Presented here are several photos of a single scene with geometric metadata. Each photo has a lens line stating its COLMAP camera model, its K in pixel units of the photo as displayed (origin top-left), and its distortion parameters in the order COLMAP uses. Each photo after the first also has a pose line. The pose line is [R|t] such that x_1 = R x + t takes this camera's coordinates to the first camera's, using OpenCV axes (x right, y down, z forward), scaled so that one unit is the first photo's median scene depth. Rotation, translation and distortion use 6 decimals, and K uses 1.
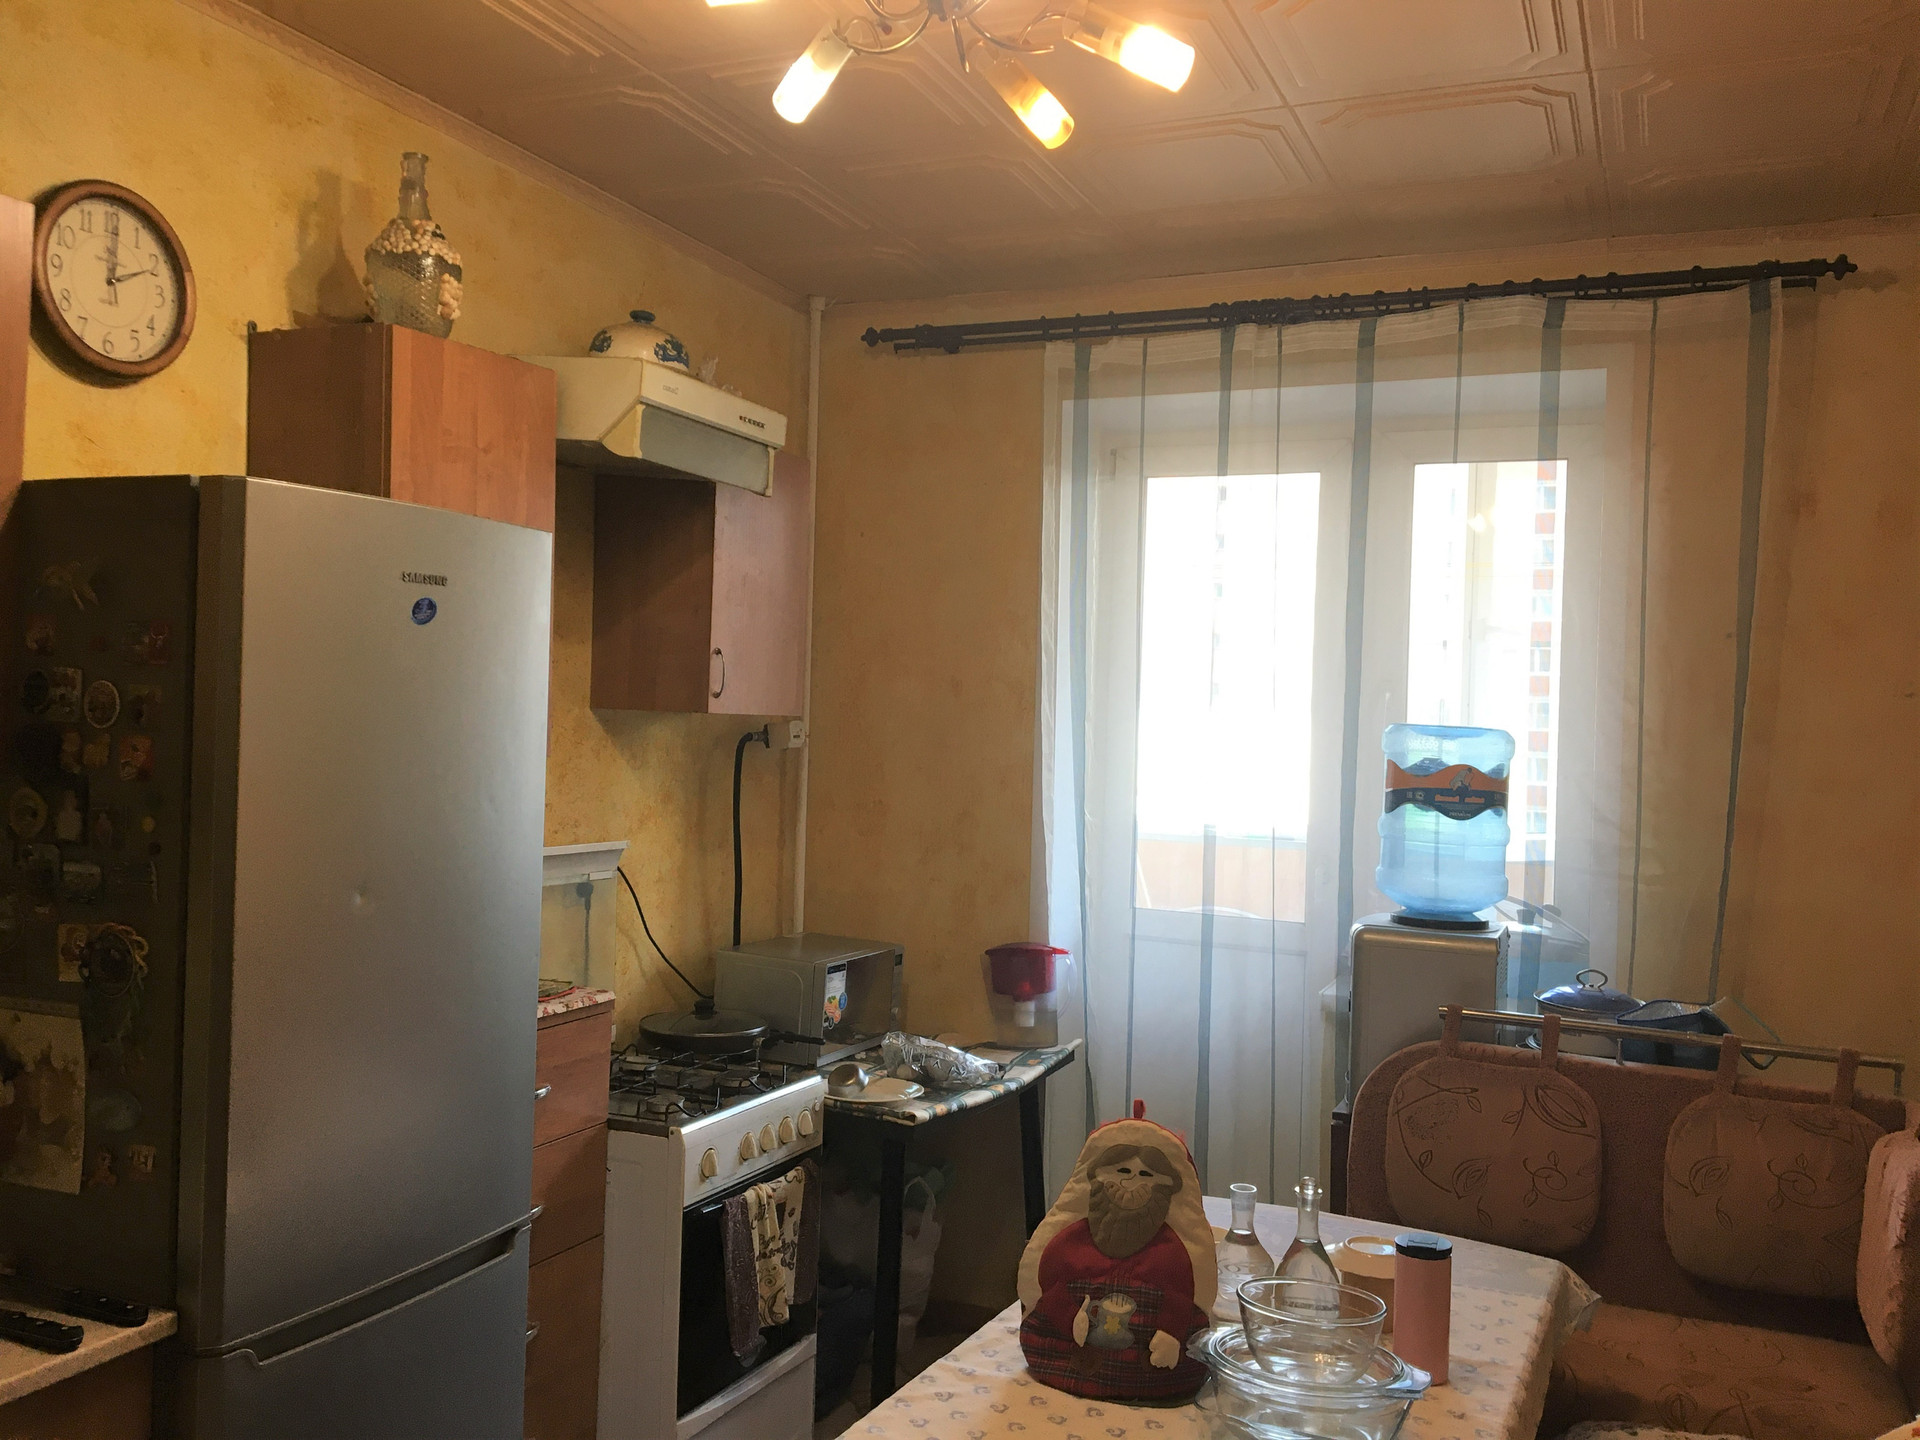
lens RADIAL K [[1621.5, 0, 960.0], [0, 1621.5, 720.0], [0, 0, 1]] dist [0.083654, -0.122424]
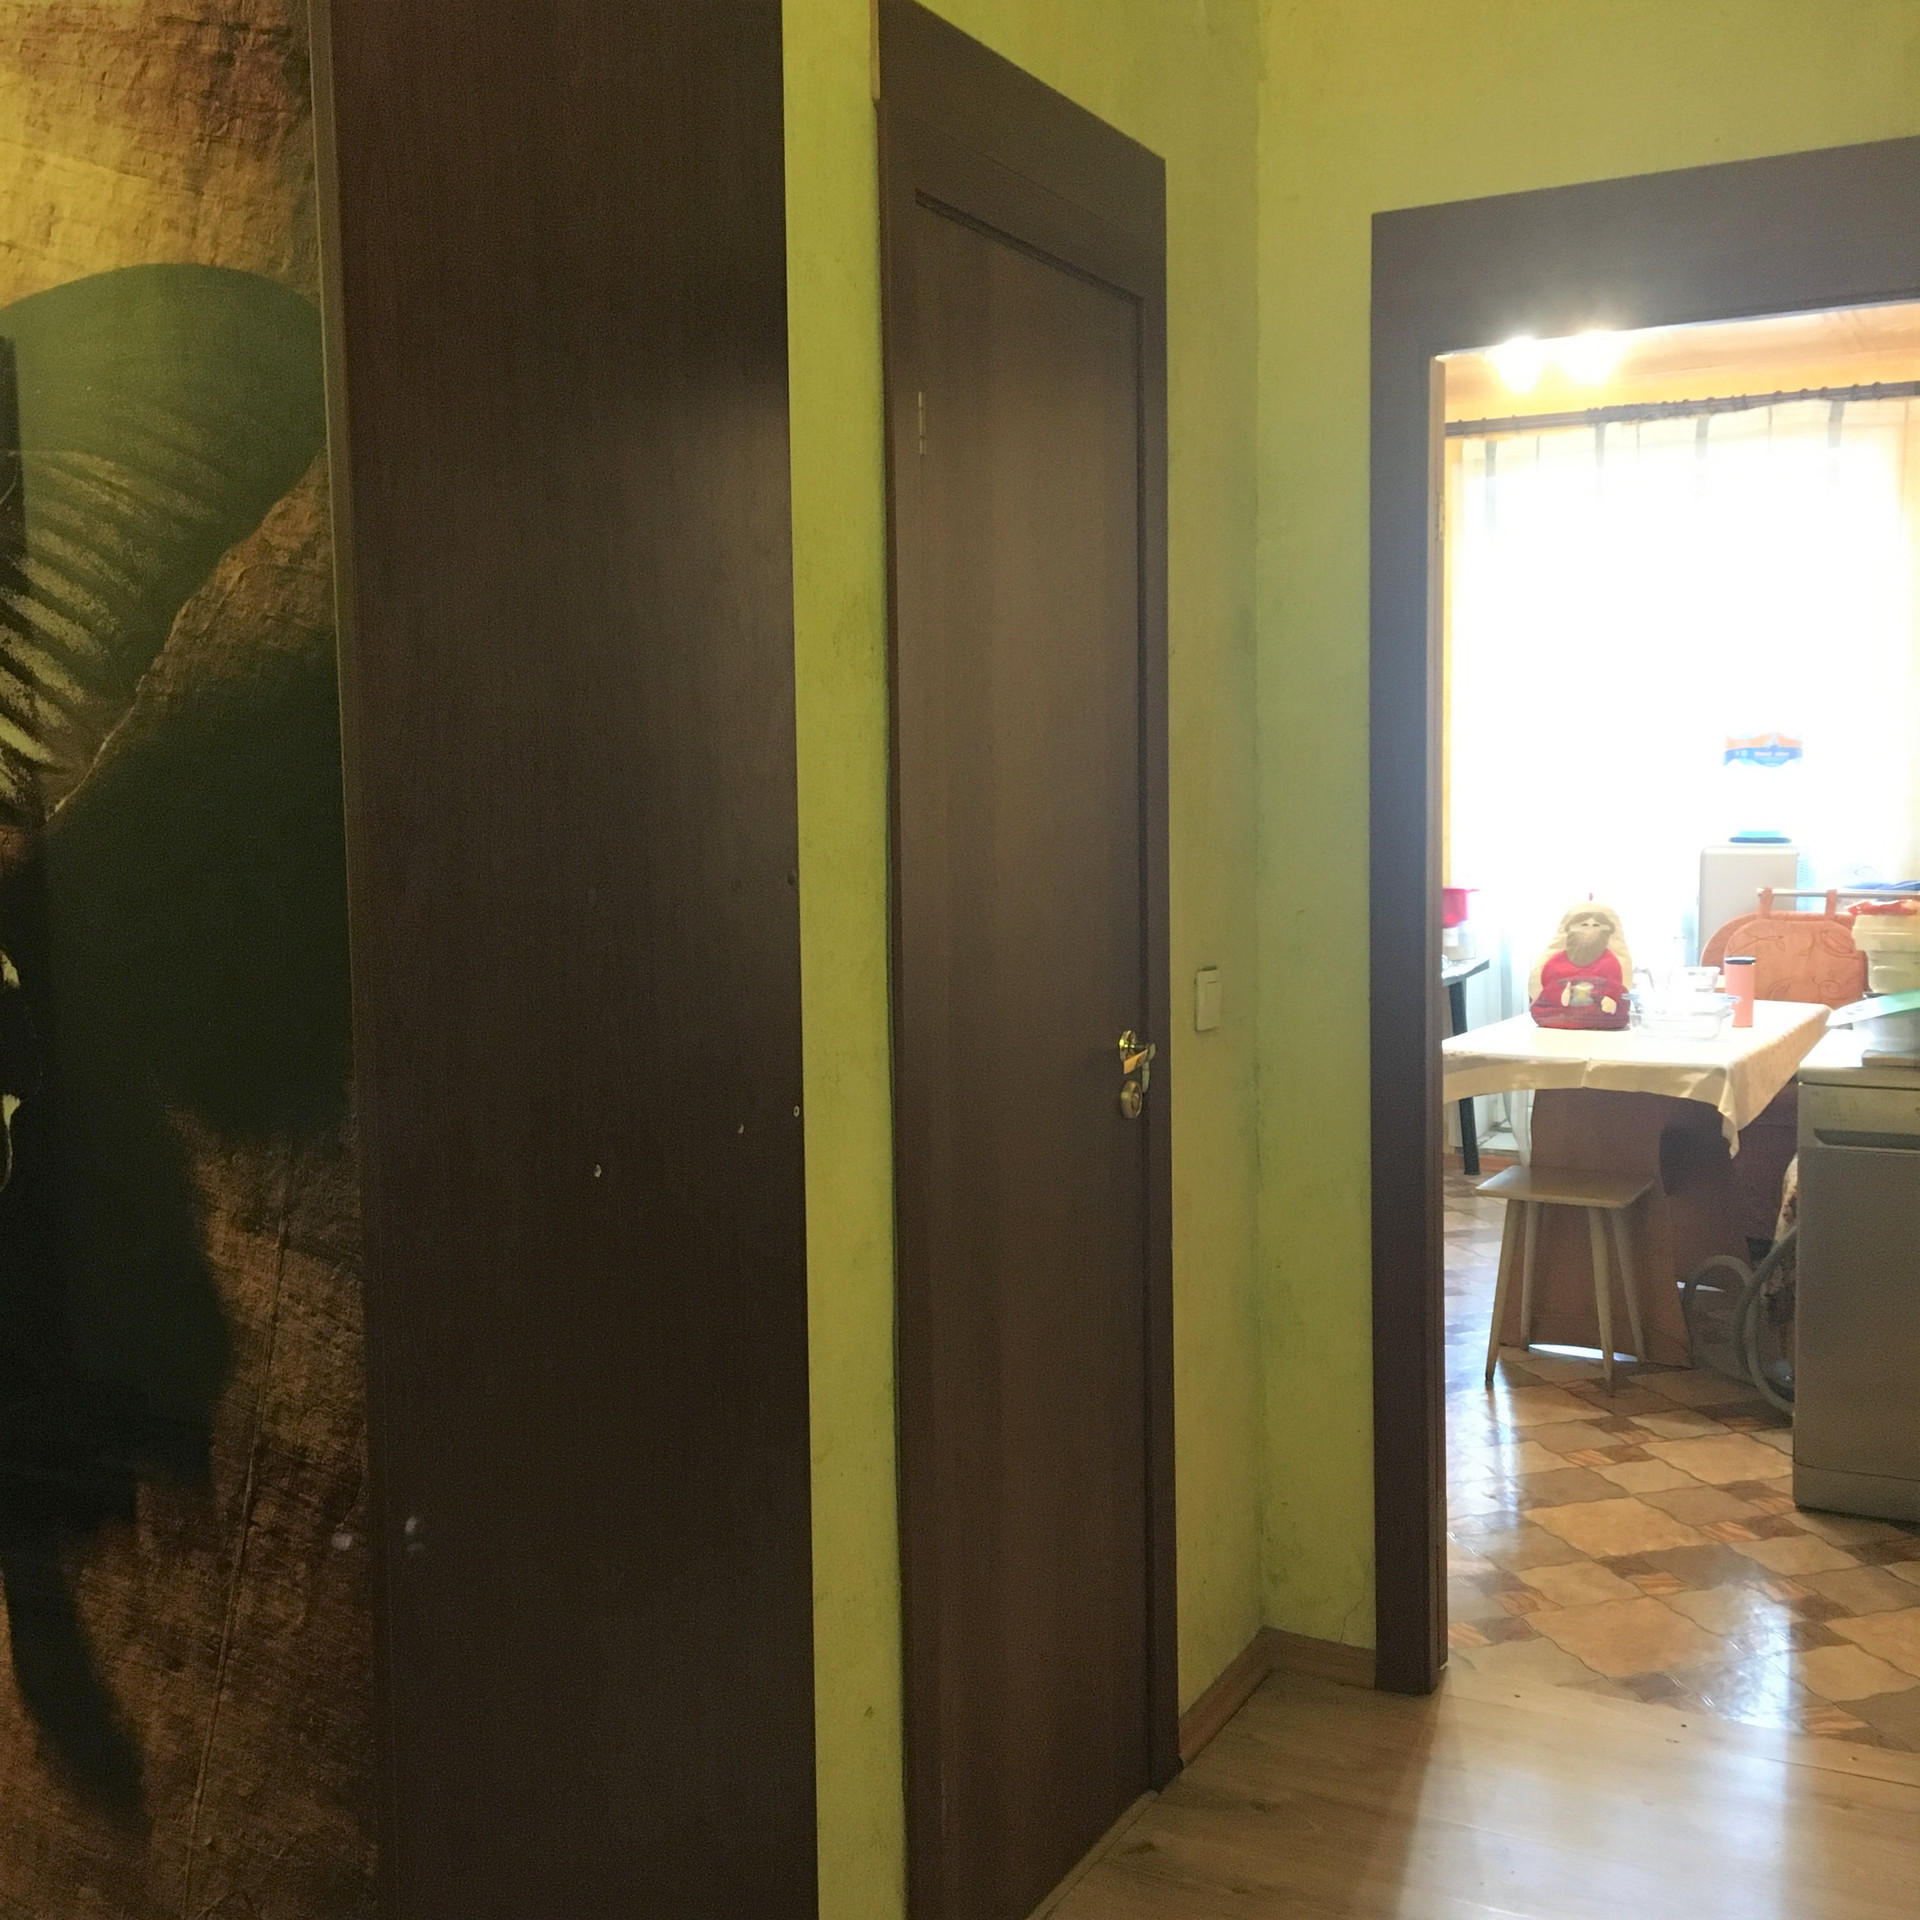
lens RADIAL K [[2162.5, 0, 960.0], [0, 2162.5, 960.0], [0, 0, 1]] dist [0.030675, 0.024324]
pose [[0.995555, -0.036933, -0.086636, -0.253712], [0.044120, 0.995609, 0.082561, 0.038902], [0.083206, -0.086017, 0.992813, -0.999096]]
